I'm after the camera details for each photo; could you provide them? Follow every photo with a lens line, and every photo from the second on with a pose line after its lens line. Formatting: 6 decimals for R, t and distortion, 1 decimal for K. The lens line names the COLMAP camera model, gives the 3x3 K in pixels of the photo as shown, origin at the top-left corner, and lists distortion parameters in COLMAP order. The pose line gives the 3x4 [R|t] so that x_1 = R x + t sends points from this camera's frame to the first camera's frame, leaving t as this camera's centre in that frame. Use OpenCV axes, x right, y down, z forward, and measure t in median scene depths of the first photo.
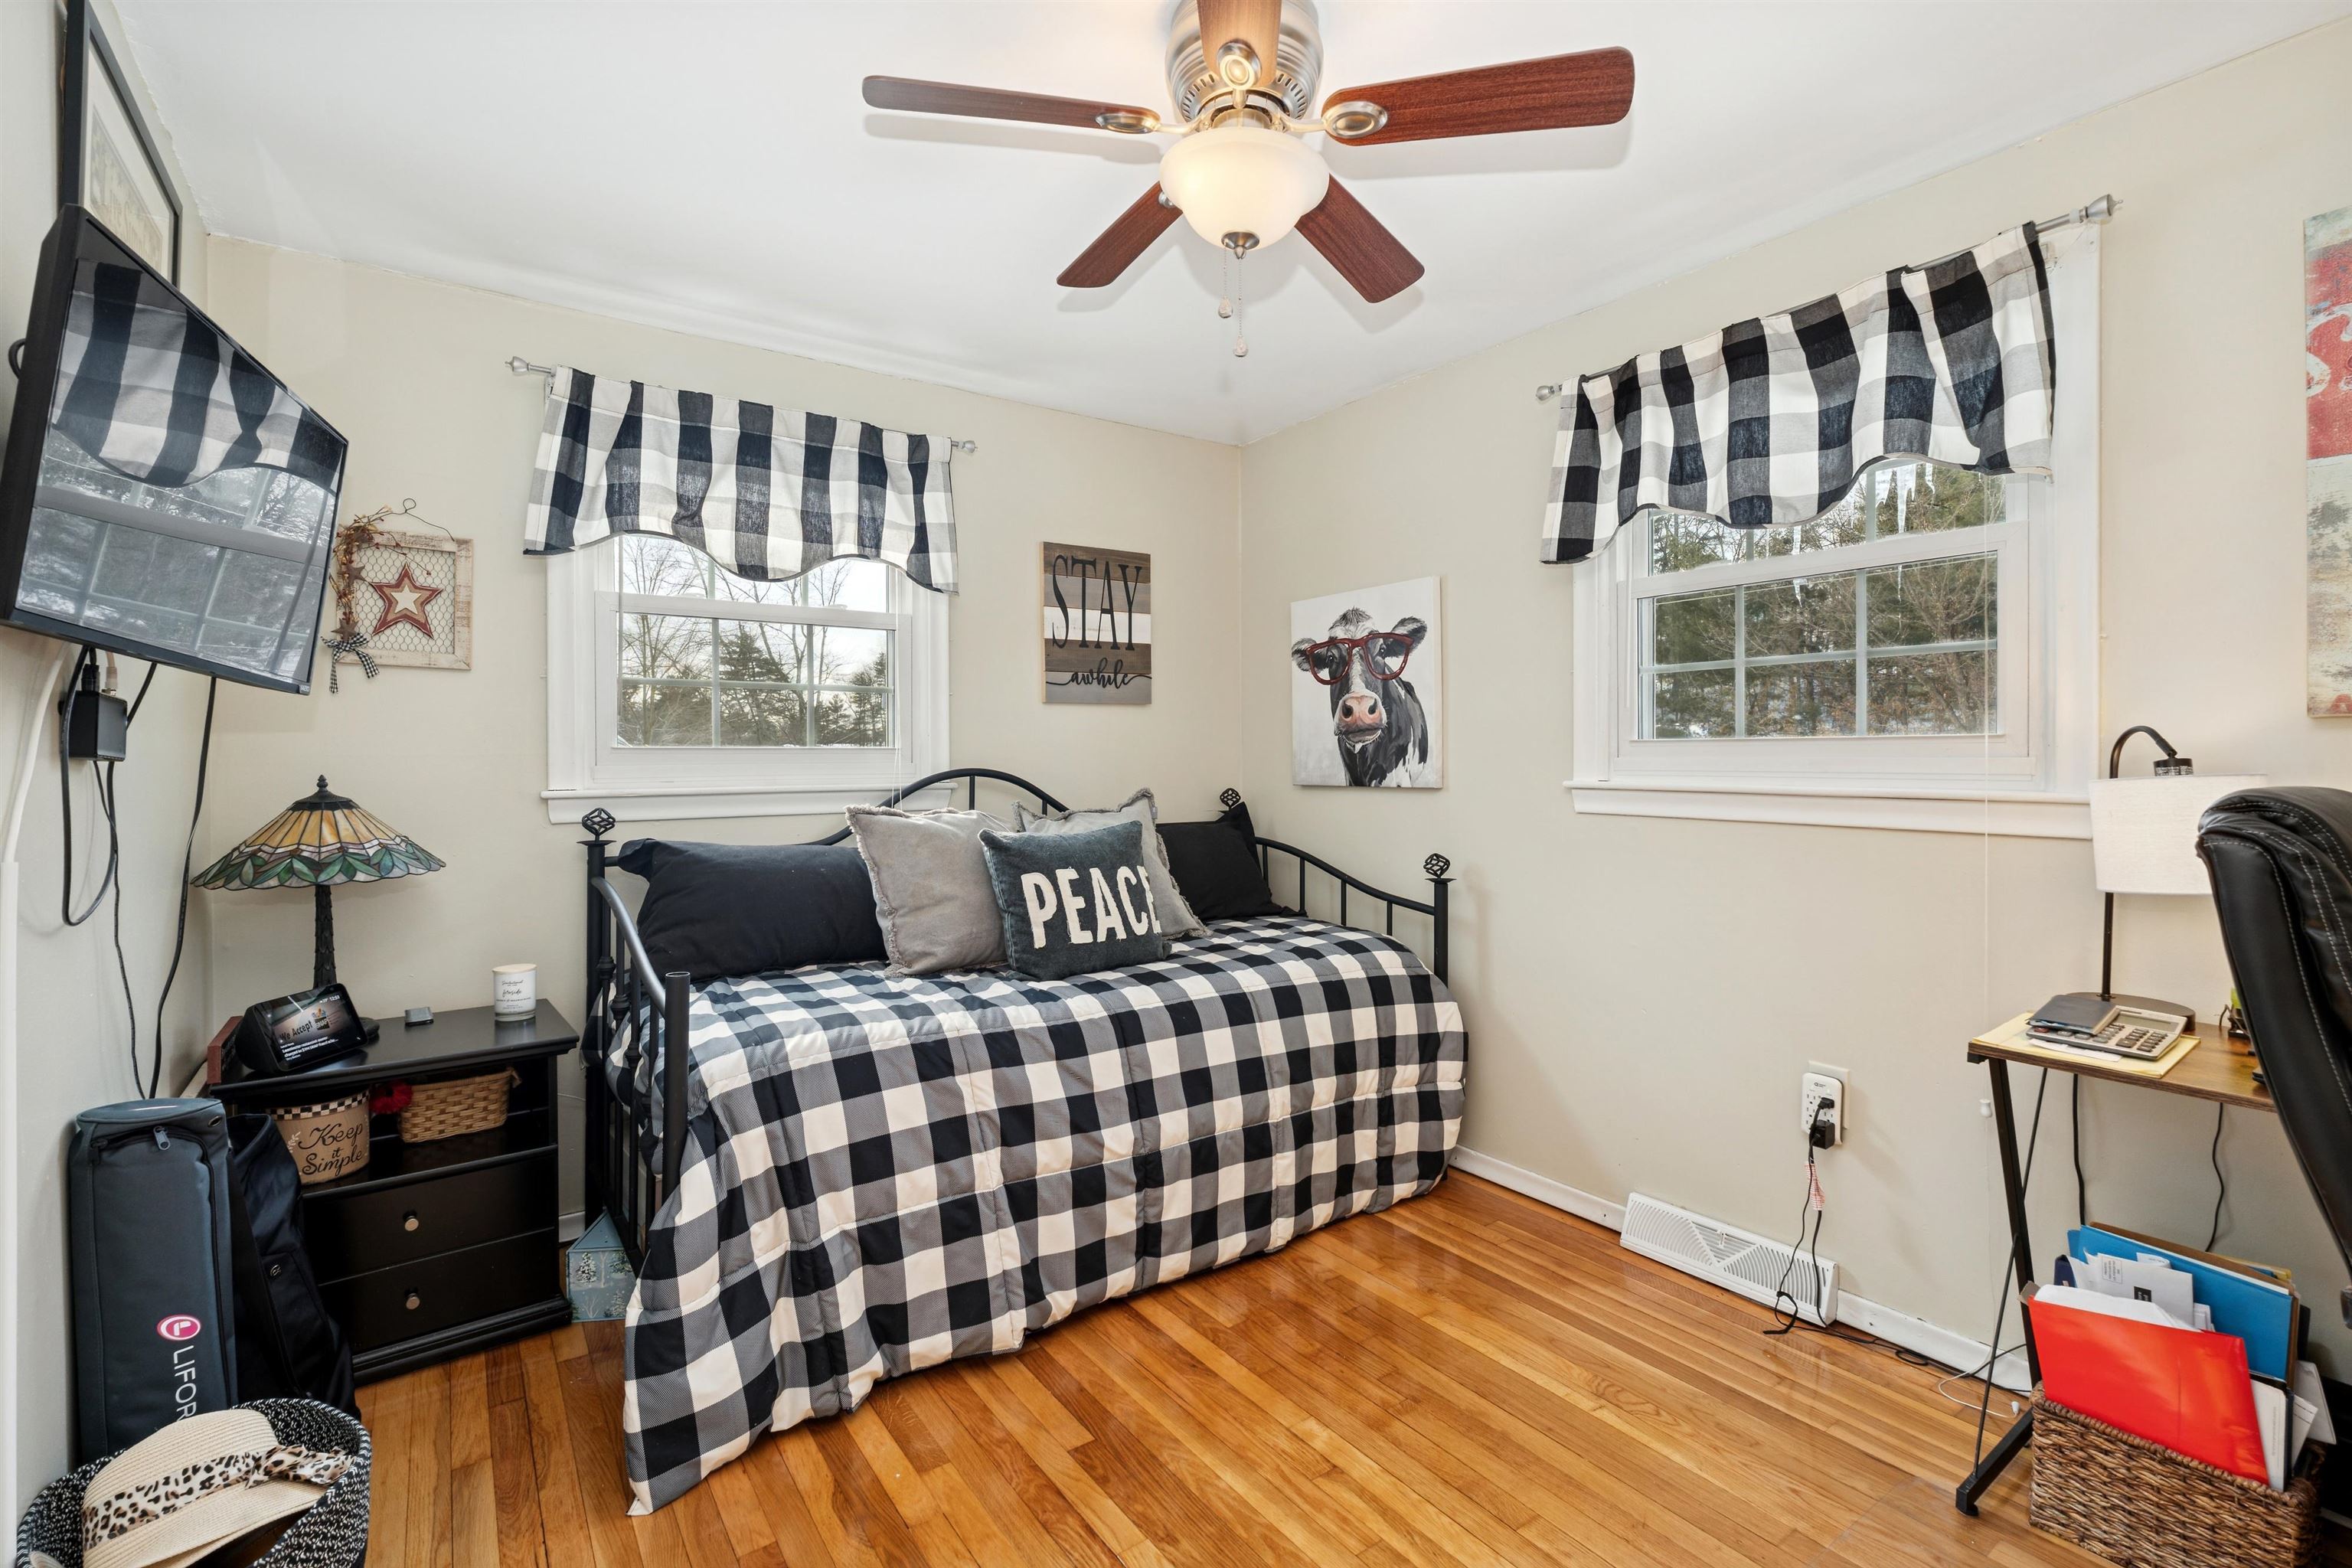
lens RADIAL K [[1044.3, 0, 1178.4], [0, 1044.3, 795.9], [0, 0, 1]] dist [-0.013462, 0.003873]
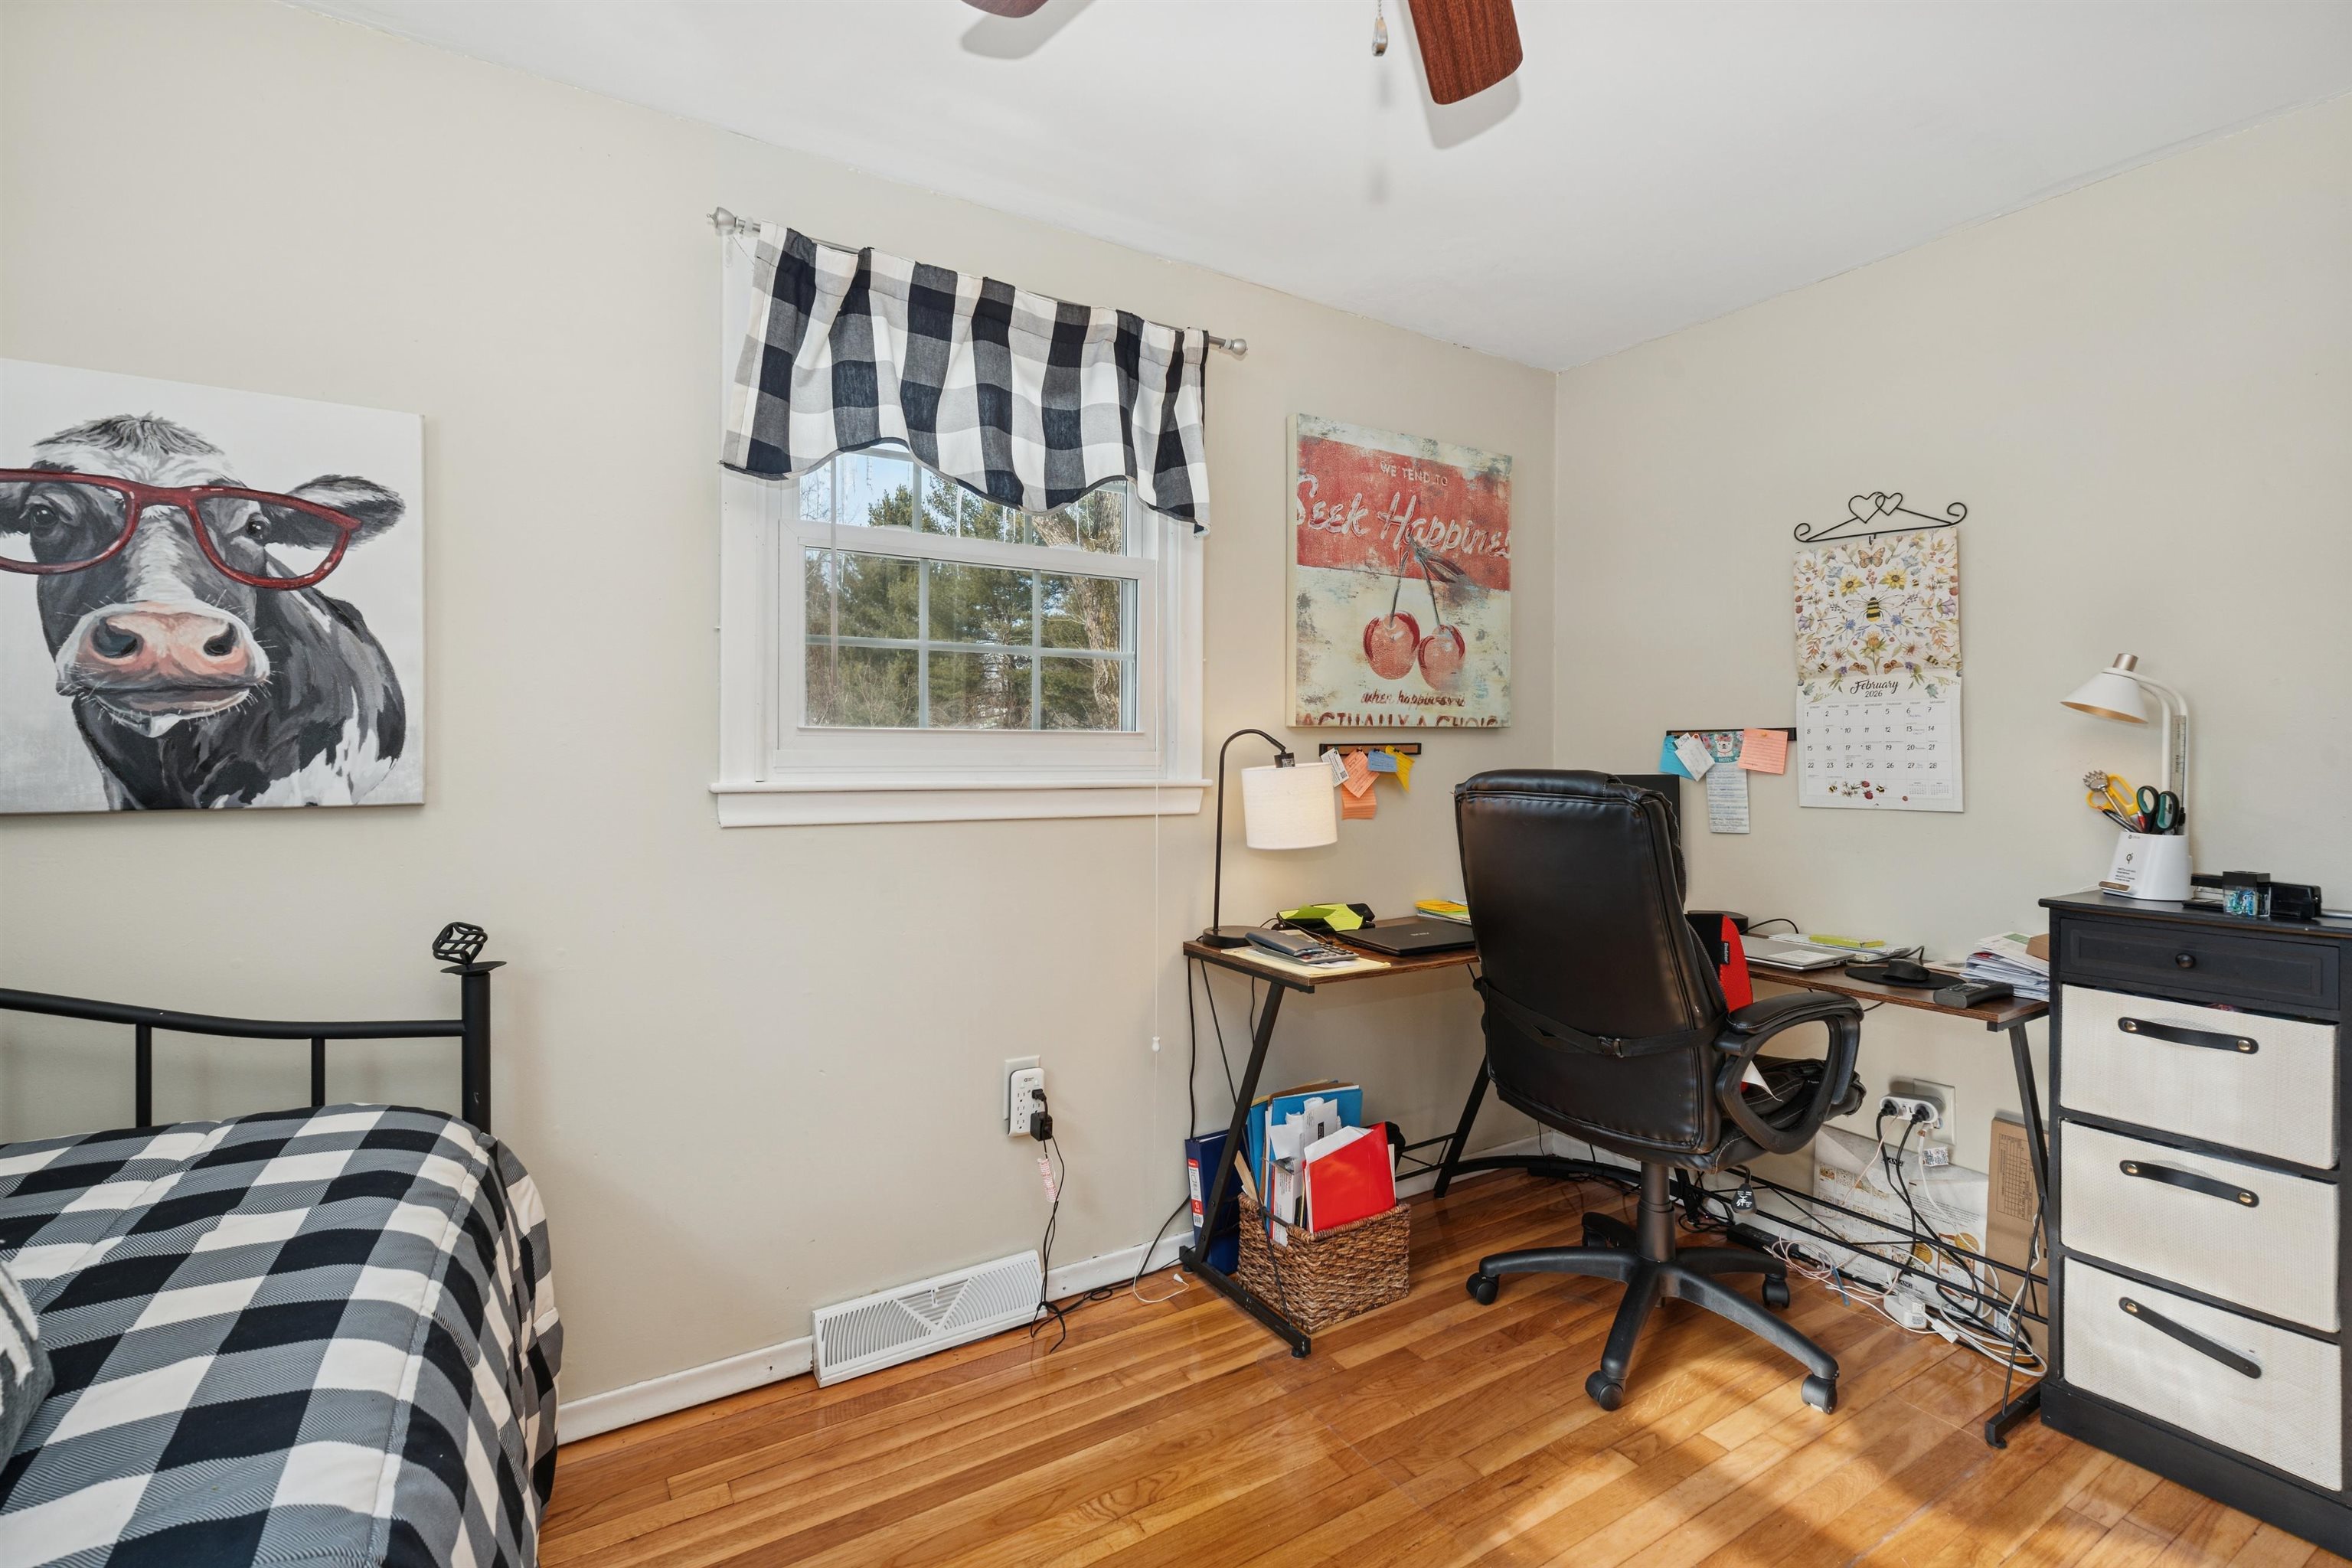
lens RADIAL K [[1053.4, 0, 1182.6], [0, 1053.4, 762.5], [0, 0, 1]] dist [-0.008420, 0.000755]
pose [[0.058806, -0.008594, 0.998232, -0.281978], [0.032116, 0.999462, 0.006712, -0.020519], [-0.997753, 0.031665, 0.059051, 0.580078]]
